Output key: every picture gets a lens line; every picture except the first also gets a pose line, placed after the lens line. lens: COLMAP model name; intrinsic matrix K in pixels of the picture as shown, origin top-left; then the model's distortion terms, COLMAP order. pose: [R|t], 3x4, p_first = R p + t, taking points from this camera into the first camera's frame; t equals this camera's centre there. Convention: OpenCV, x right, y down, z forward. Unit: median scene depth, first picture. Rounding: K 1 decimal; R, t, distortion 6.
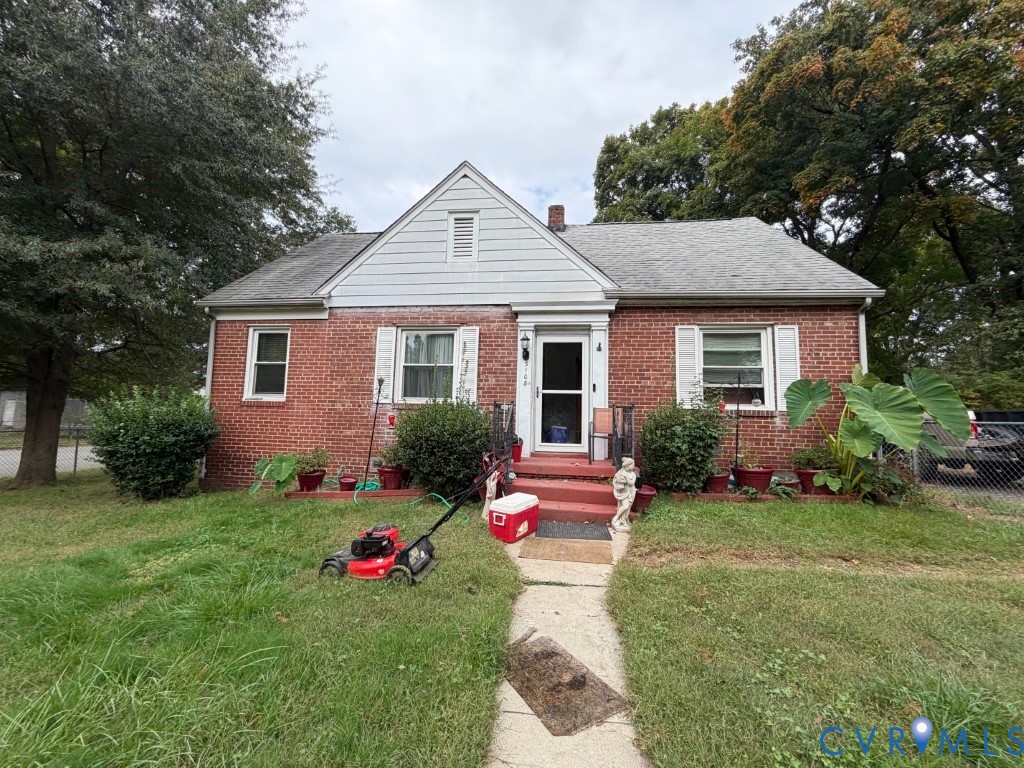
lens RADIAL K [[410.2, 0, 511.6], [0, 410.2, 383.0], [0, 0, 1]] dist [-0.003110, 0.000074]
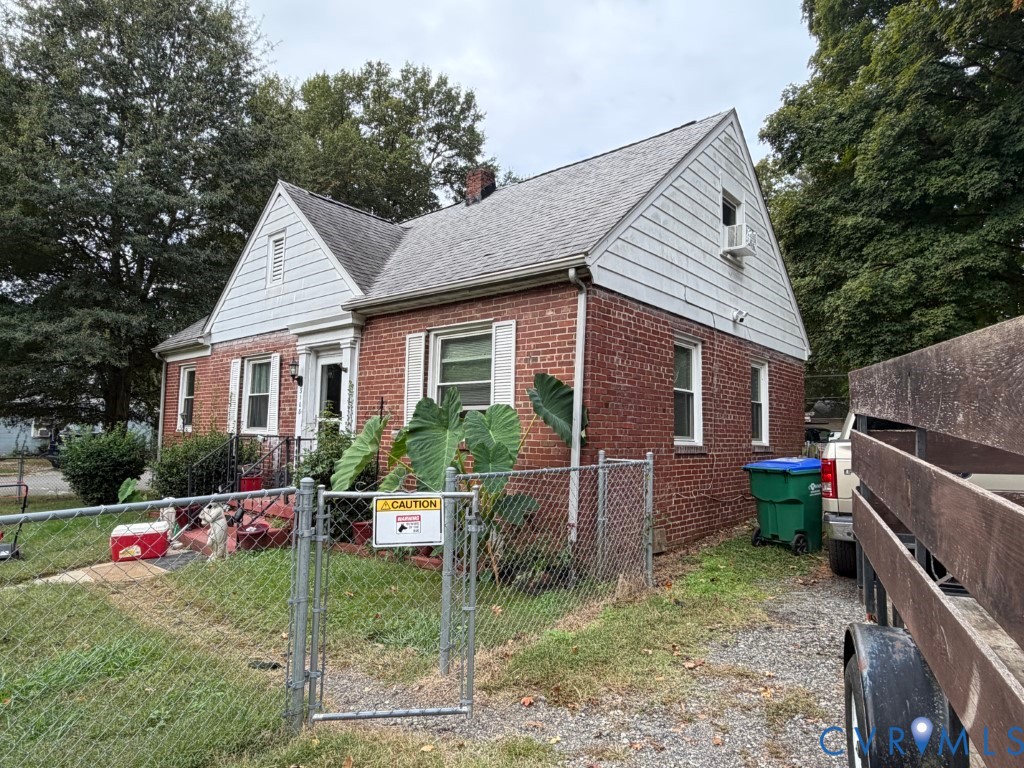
lens RADIAL K [[603.5, 0, 514.0], [0, 603.5, 388.0], [0, 0, 1]] dist [-0.005369, 0.001930]
pose [[0.828487, -0.049118, -0.557850, 1.189863], [0.053826, 0.998518, -0.007979, -0.016350], [0.557415, -0.023416, 0.829904, 0.141089]]
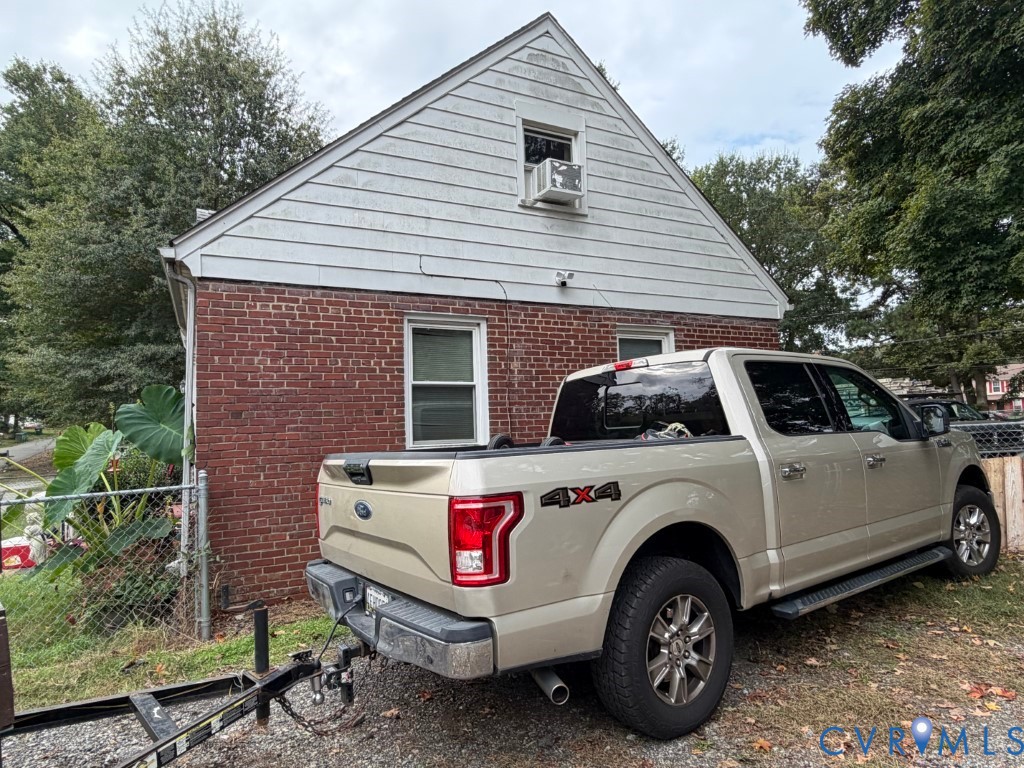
lens RADIAL K [[603.5, 0, 512.8], [0, 603.5, 388.9], [0, 0, 1]] dist [-0.005369, 0.001930]
pose [[0.552921, -0.090729, -0.828280, 1.630272], [0.126594, 0.991661, -0.024117, 0.038519], [0.823561, -0.091520, 0.559796, 0.819963]]
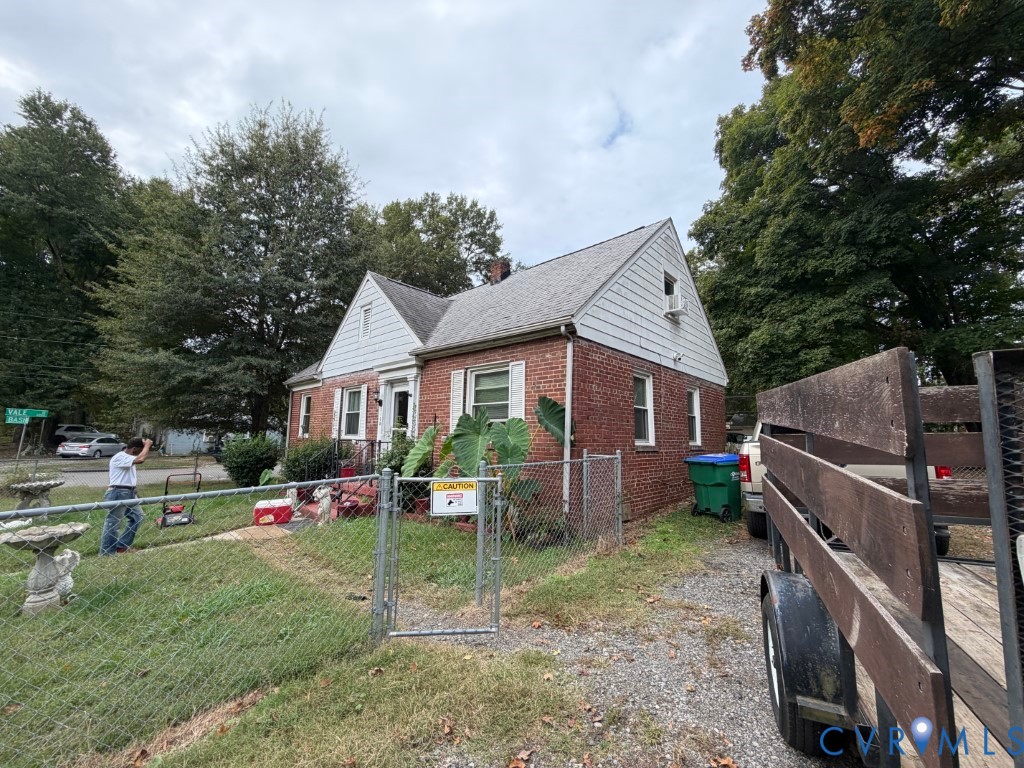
lens RADIAL K [[410.2, 0, 508.3], [0, 410.2, 385.3], [0, 0, 1]] dist [-0.003110, 0.000074]
pose [[0.807157, -0.085837, -0.584063, 1.189744], [0.060943, 0.996202, -0.062185, -0.016328], [0.587182, 0.014598, 0.809323, 0.136766]]
